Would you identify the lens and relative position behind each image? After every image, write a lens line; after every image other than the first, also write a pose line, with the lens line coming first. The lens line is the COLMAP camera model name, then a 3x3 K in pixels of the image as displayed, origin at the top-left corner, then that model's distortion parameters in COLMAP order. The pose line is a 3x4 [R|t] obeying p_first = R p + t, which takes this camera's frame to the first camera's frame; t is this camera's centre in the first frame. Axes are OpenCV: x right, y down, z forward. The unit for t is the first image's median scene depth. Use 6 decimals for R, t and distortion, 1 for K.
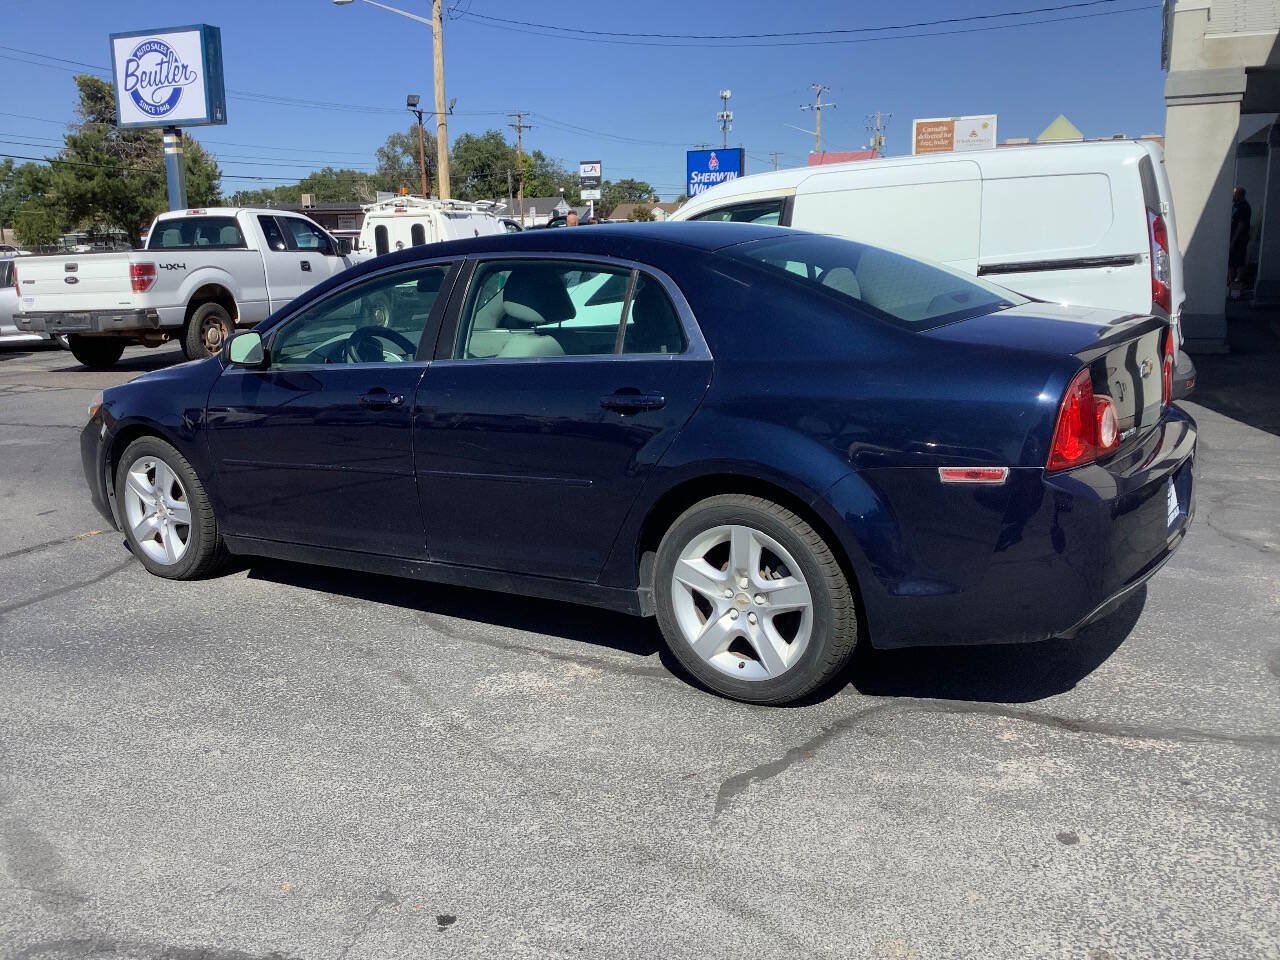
lens RADIAL K [[1145.6, 0, 635.2], [0, 1145.6, 477.0], [0, 0, 1]] dist [0.110518, -0.192035]
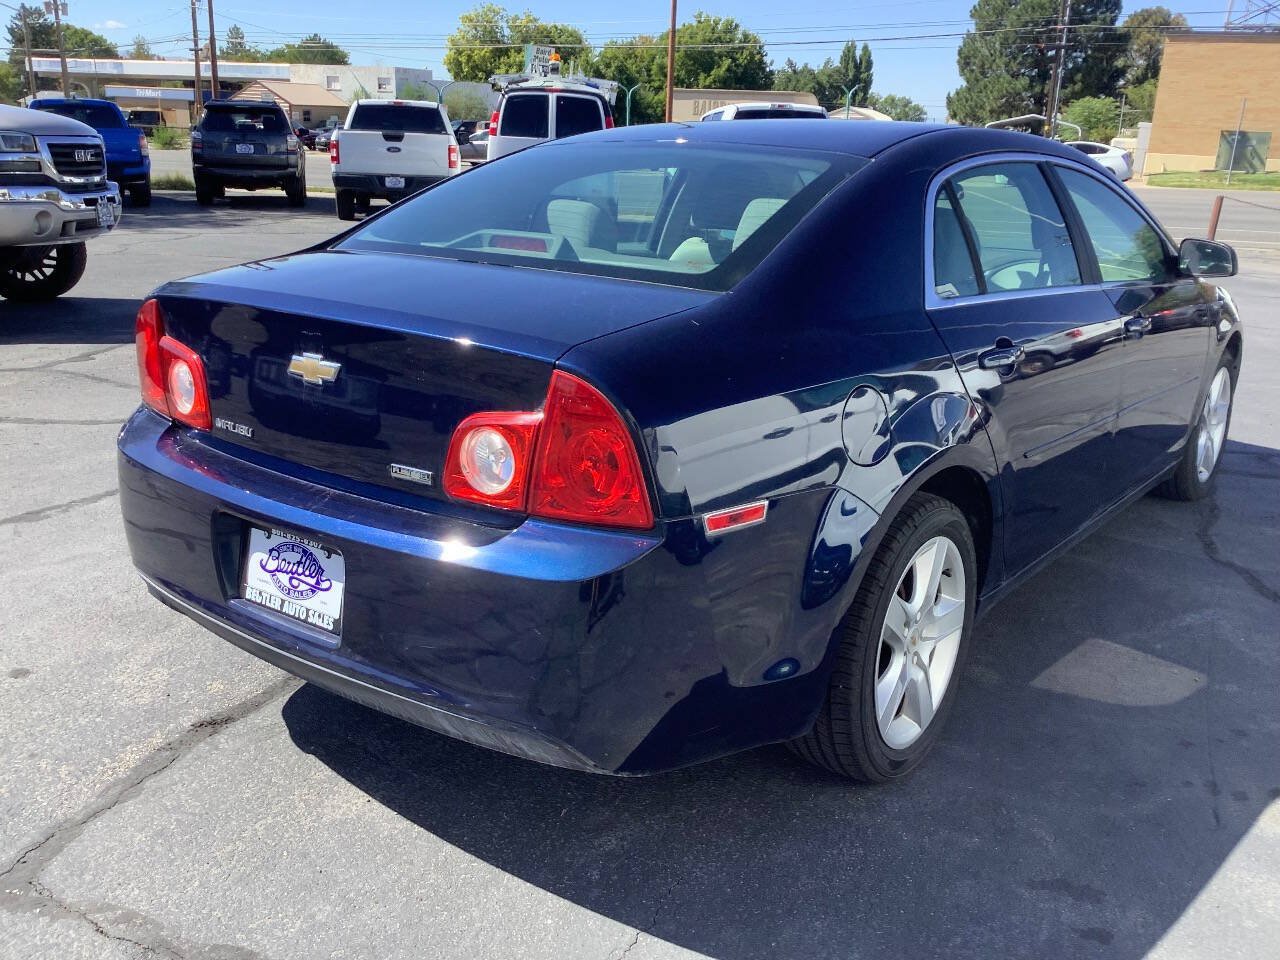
lens RADIAL K [[1148.1, 0, 643.6], [0, 1148.1, 475.3], [0, 0, 1]] dist [0.108970, -0.201743]
pose [[-0.054439, 0.310334, -0.949068, 0.882612], [-0.229835, 0.921061, 0.314360, -0.235601], [0.971706, 0.235242, 0.021184, 0.991655]]
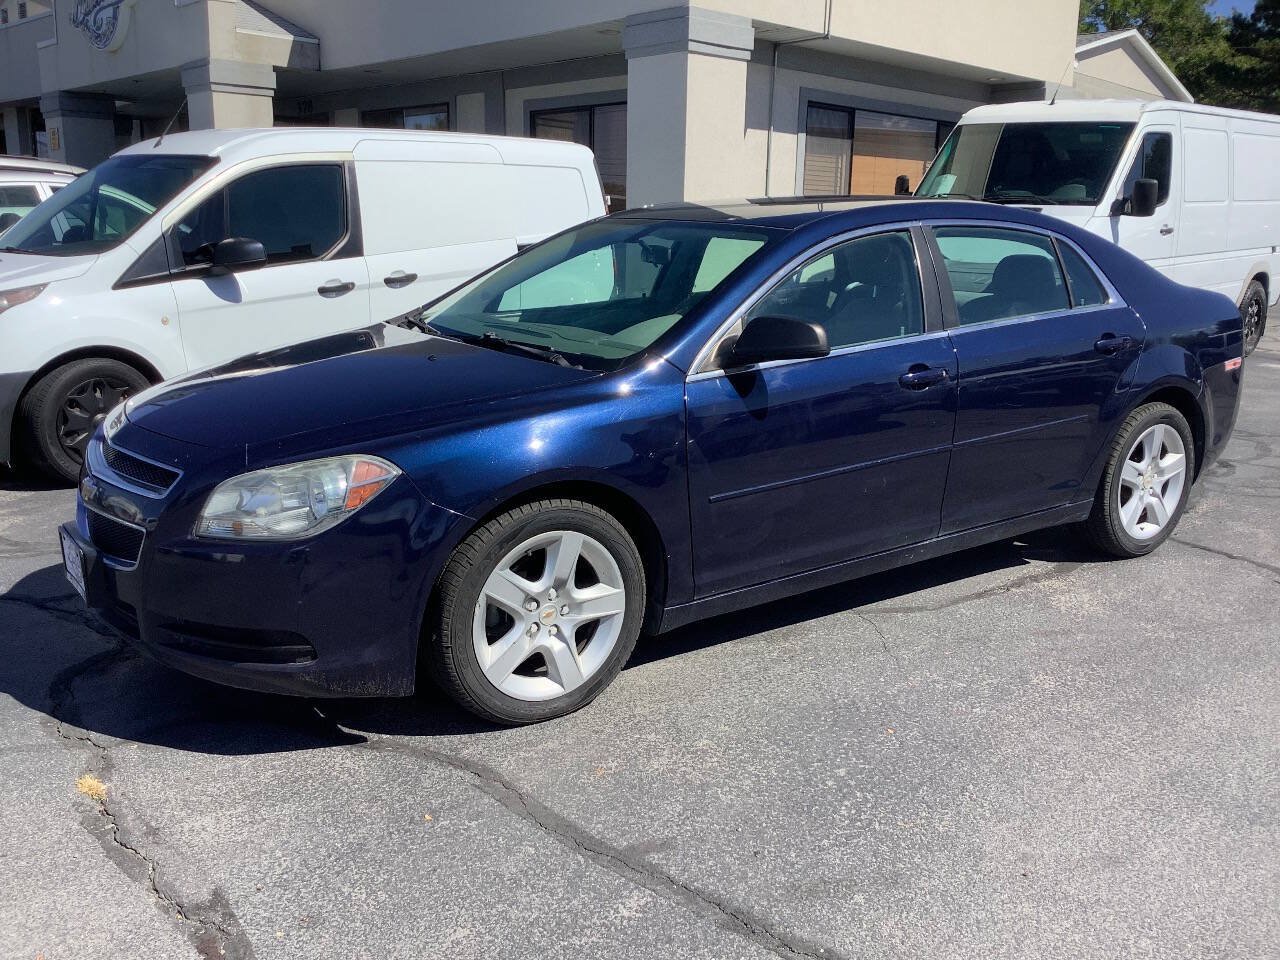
lens RADIAL K [[1144.4, 0, 633.3], [0, 1144.4, 475.7], [0, 0, 1]] dist [0.109061, -0.187934]
pose [[0.353270, -0.171847, 0.919602, -1.162708], [0.163644, 0.979180, 0.120116, -0.137823], [-0.921098, 0.108054, 0.374037, 0.871260]]
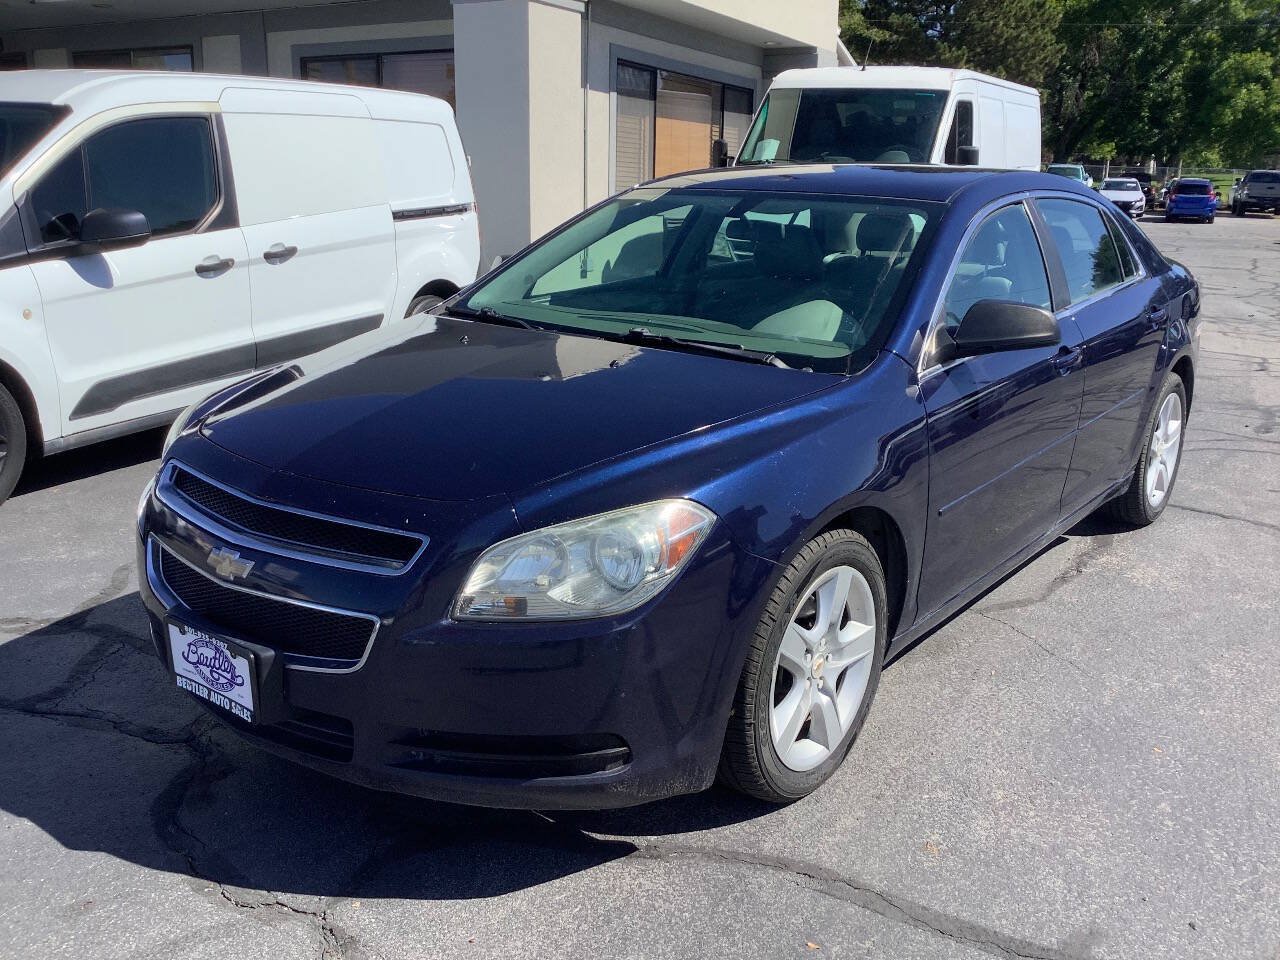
lens RADIAL K [[1144.4, 0, 633.3], [0, 1144.4, 475.7], [0, 0, 1]] dist [0.109061, -0.187934]
pose [[0.073222, -0.217159, 0.973386, -1.110145], [0.178370, 0.963121, 0.201451, -0.216482], [-0.981235, 0.158872, 0.109256, 1.232148]]
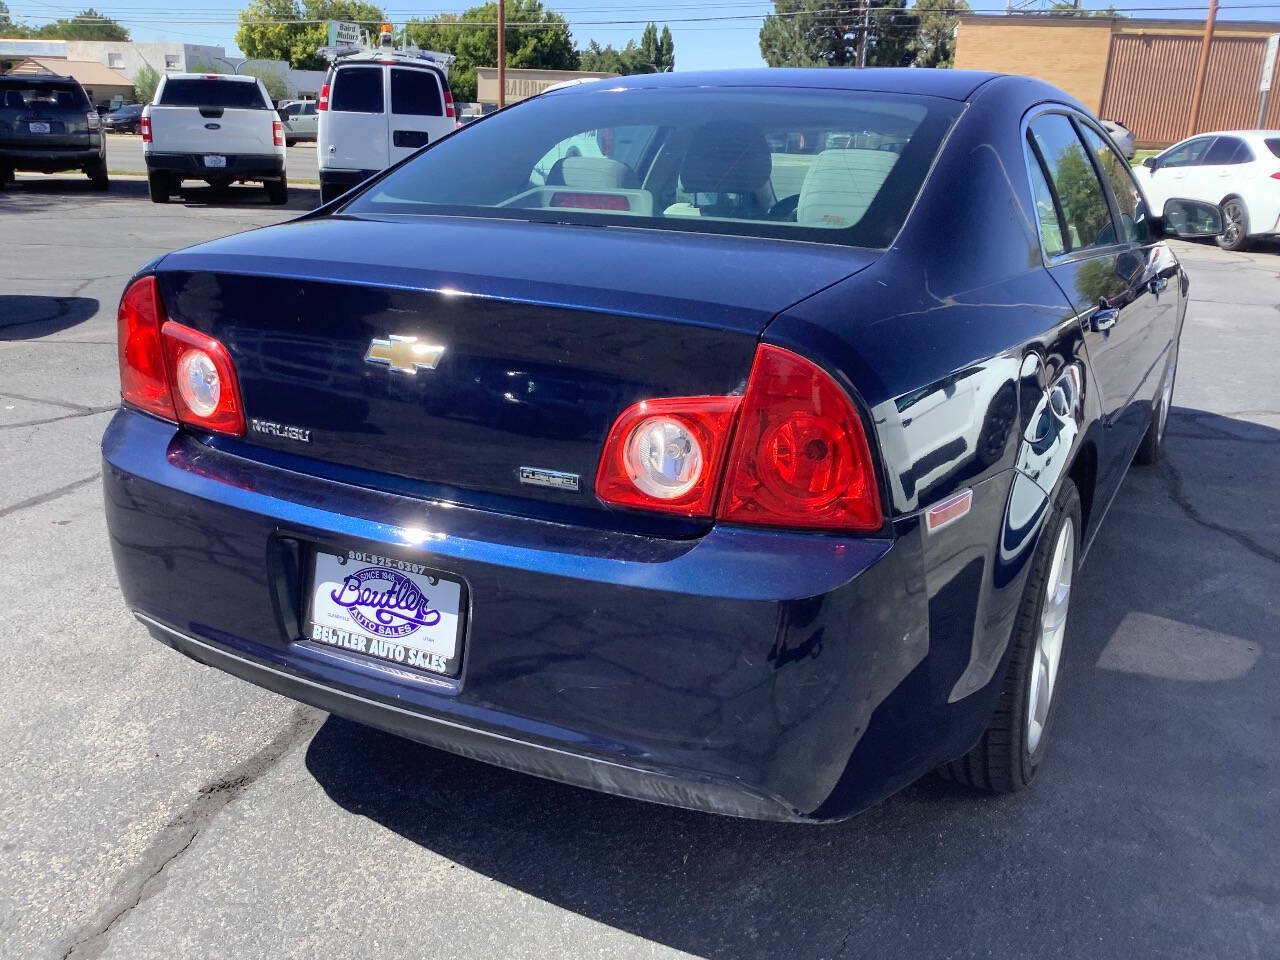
lens RADIAL K [[1145.6, 0, 635.2], [0, 1145.6, 477.0], [0, 0, 1]] dist [0.110518, -0.192035]
pose [[0.101904, 0.324151, -0.940501, 0.800169], [-0.231880, 0.927120, 0.294415, -0.183212], [0.967392, 0.188081, 0.169641, 0.863923]]
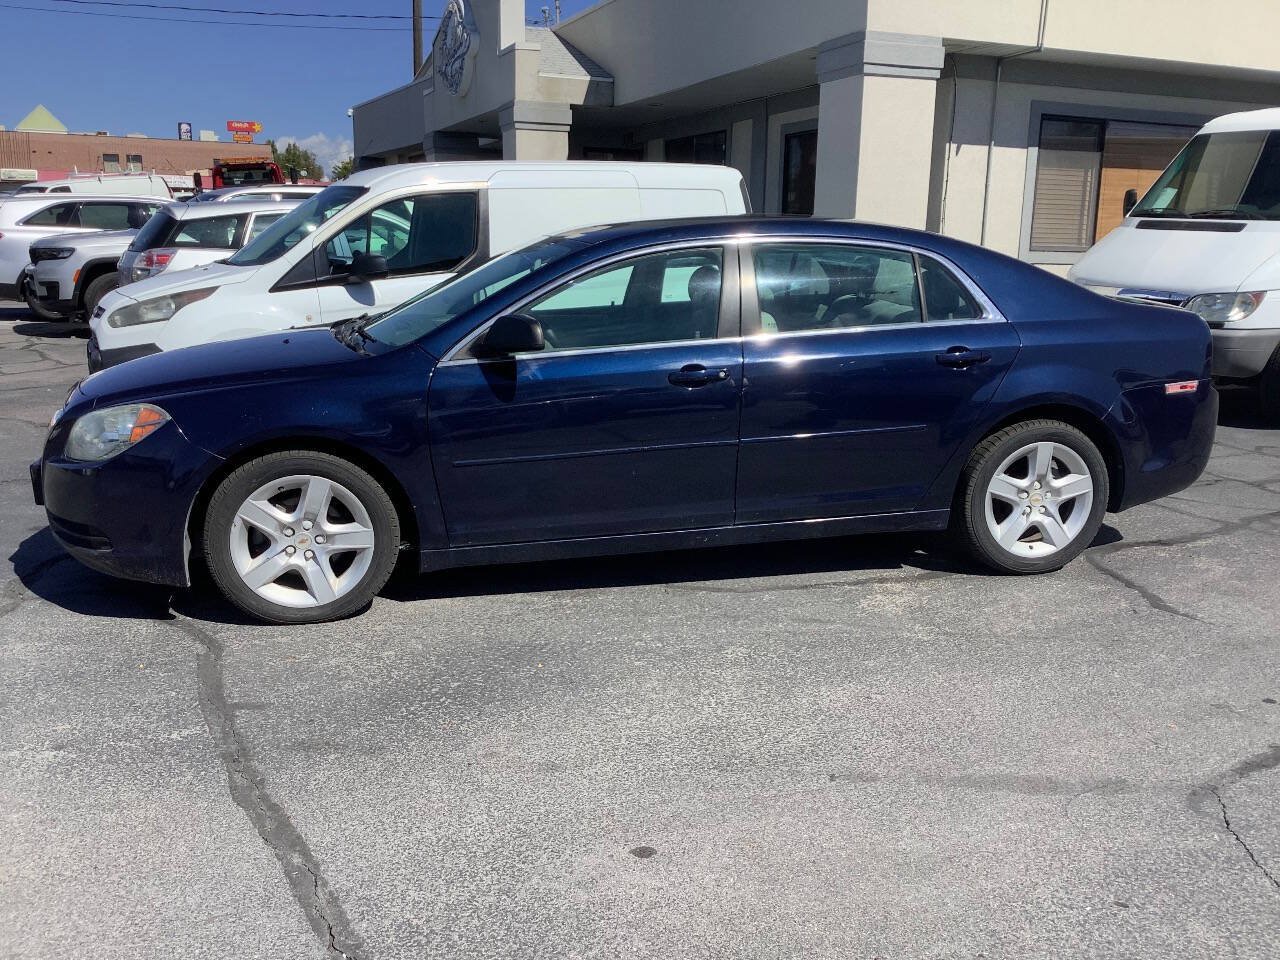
lens RADIAL K [[1145.6, 0, 635.2], [0, 1145.6, 477.0], [0, 0, 1]] dist [0.110518, -0.192035]
pose [[0.676457, -0.118062, 0.726958, -1.015589], [0.117582, 0.991719, 0.051647, -0.036896], [-0.727035, 0.050540, 0.684737, 0.336570]]
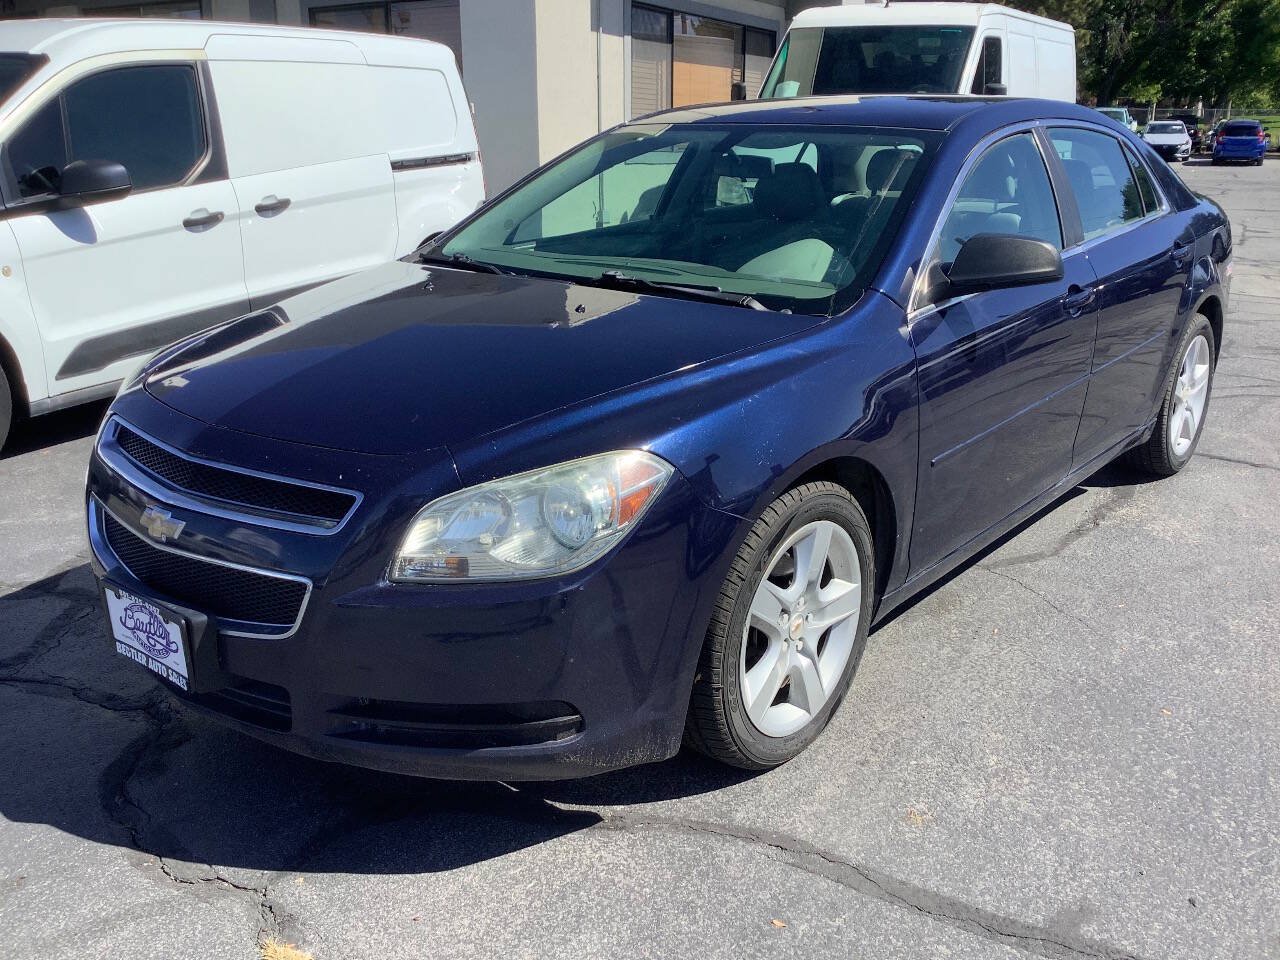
lens RADIAL K [[1145.6, 0, 635.2], [0, 1145.6, 477.0], [0, 0, 1]] dist [0.110518, -0.192035]
pose [[0.100649, -0.254242, 0.961889, -1.071062], [0.196117, 0.952900, 0.231345, -0.198008], [-0.975401, 0.165358, 0.145769, 1.199492]]
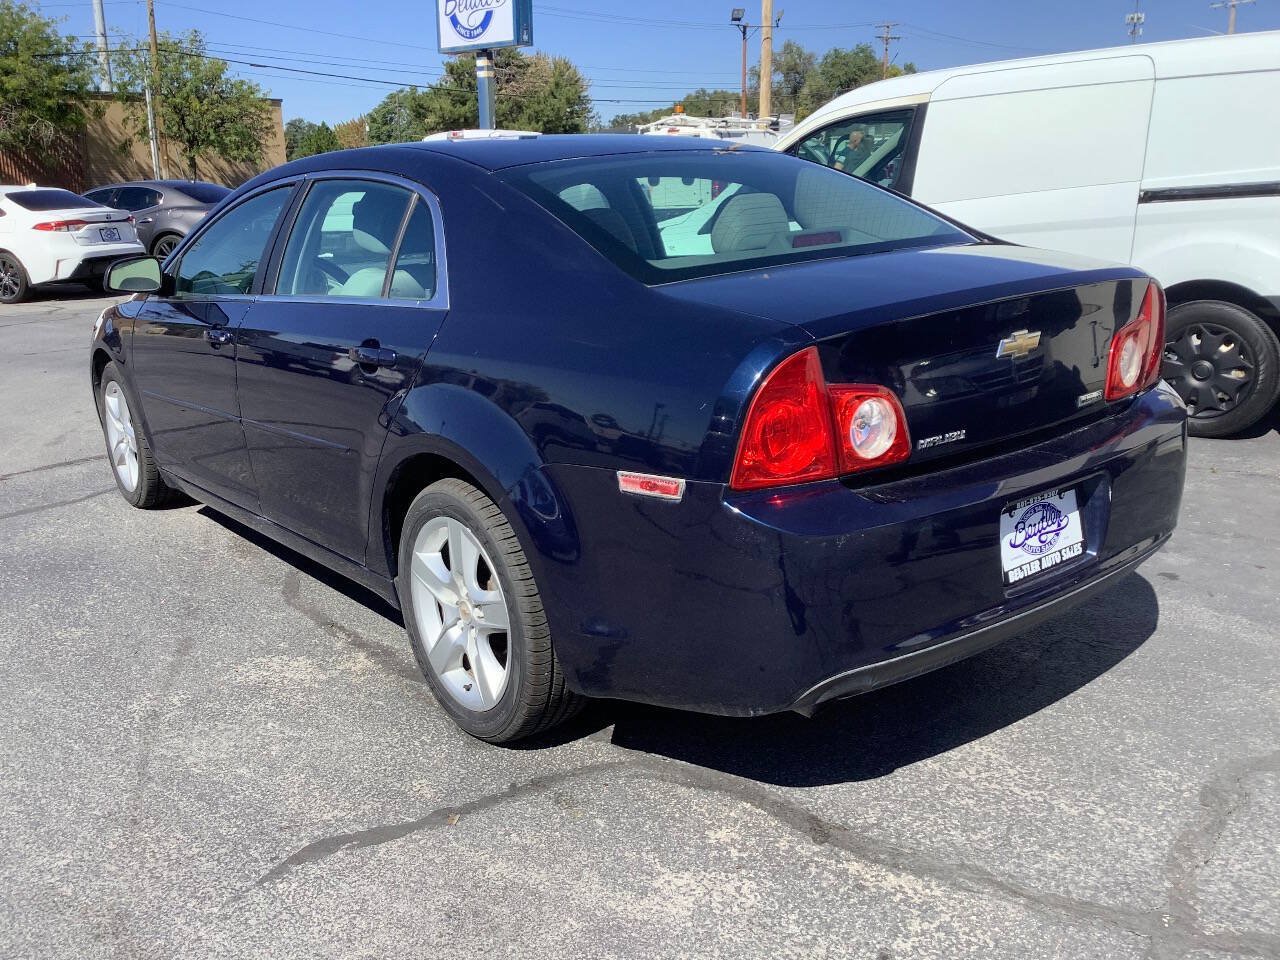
lens RADIAL K [[1145.6, 0, 635.2], [0, 1145.6, 477.0], [0, 0, 1]] dist [0.110518, -0.192035]
pose [[0.952531, 0.079305, -0.293932, 0.364922], [-0.060132, 0.995465, 0.073718, -0.044175], [0.298446, -0.052543, 0.952979, 0.224268]]
